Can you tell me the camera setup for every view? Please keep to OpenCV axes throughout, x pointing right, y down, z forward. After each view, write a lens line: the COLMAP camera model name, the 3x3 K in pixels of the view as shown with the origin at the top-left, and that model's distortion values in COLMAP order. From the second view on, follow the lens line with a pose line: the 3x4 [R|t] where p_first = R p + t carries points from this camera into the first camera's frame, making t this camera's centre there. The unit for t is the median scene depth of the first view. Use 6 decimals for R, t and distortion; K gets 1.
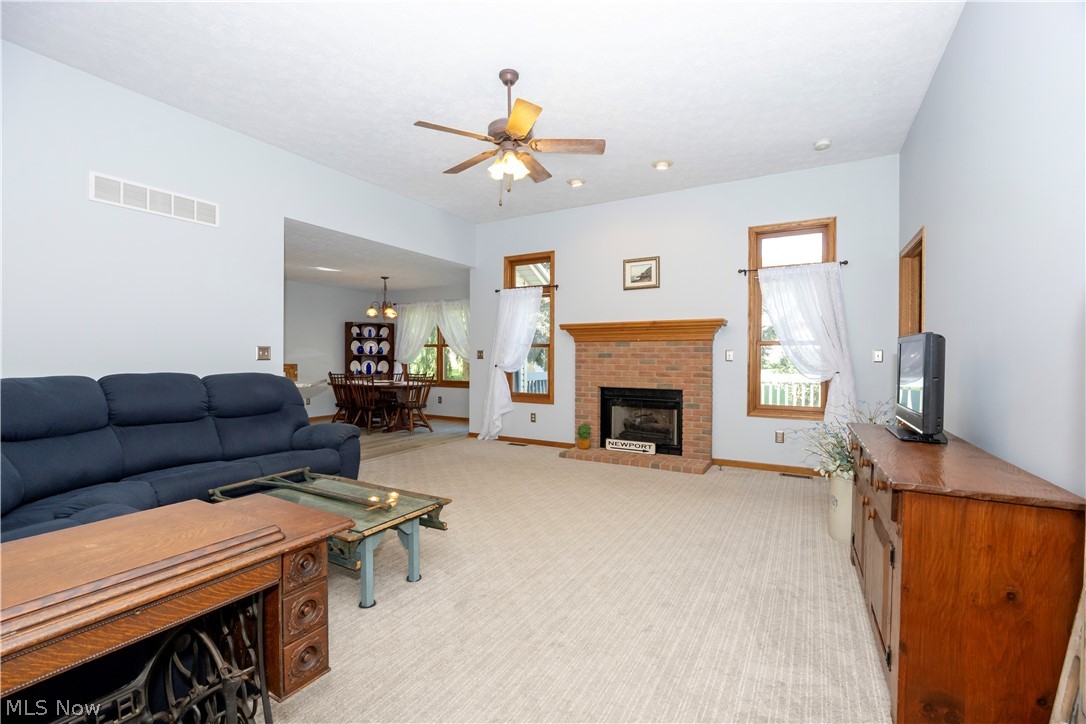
lens RADIAL K [[468.7, 0, 543.0], [0, 468.7, 362.0], [0, 0, 1]] dist [-0.000675, 0.000112]
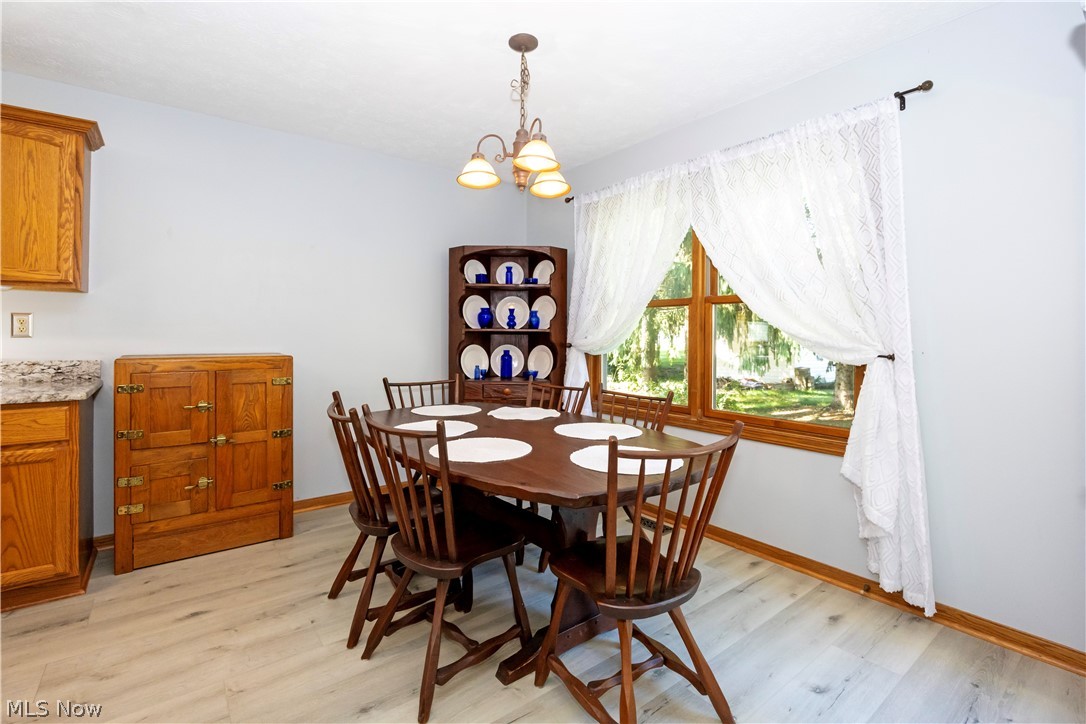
lens RADIAL K [[498.9, 0, 545.2], [0, 498.9, 335.2], [0, 0, 1]] dist [-0.001721, -0.000332]
pose [[0.928796, 0.002449, -0.370583, -0.184615], [-0.003165, 0.999994, -0.001324, -0.010758], [0.370577, 0.002402, 0.928799, 0.619483]]
